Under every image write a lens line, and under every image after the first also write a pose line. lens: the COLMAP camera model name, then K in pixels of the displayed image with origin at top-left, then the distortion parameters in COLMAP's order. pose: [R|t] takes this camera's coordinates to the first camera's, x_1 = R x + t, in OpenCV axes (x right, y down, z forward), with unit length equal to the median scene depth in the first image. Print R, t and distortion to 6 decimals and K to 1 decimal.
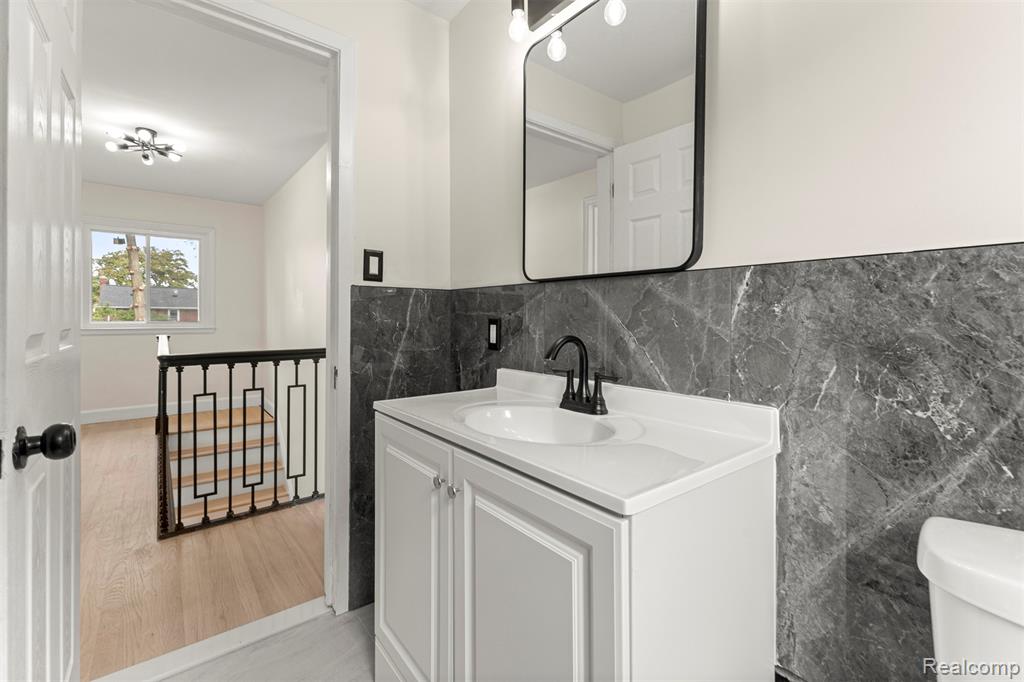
lens RADIAL K [[447.8, 0, 498.7], [0, 447.8, 312.1], [0, 0, 1]] dist [0.018146, 0.000194]
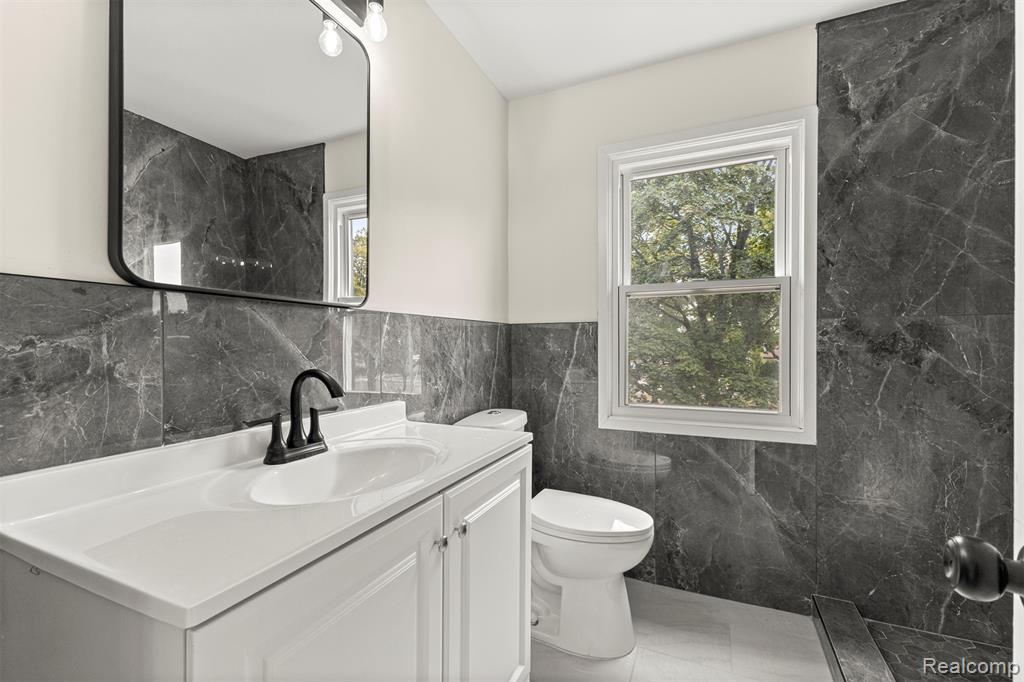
lens RADIAL K [[447.8, 0, 511.1], [0, 447.8, 344.6], [0, 0, 1]] dist [0.018146, 0.000194]
pose [[-0.468591, -0.001483, 0.883414, -0.804842], [-0.004669, 0.999989, -0.000798, 0.004546], [-0.883403, -0.004499, -0.468593, 1.097306]]
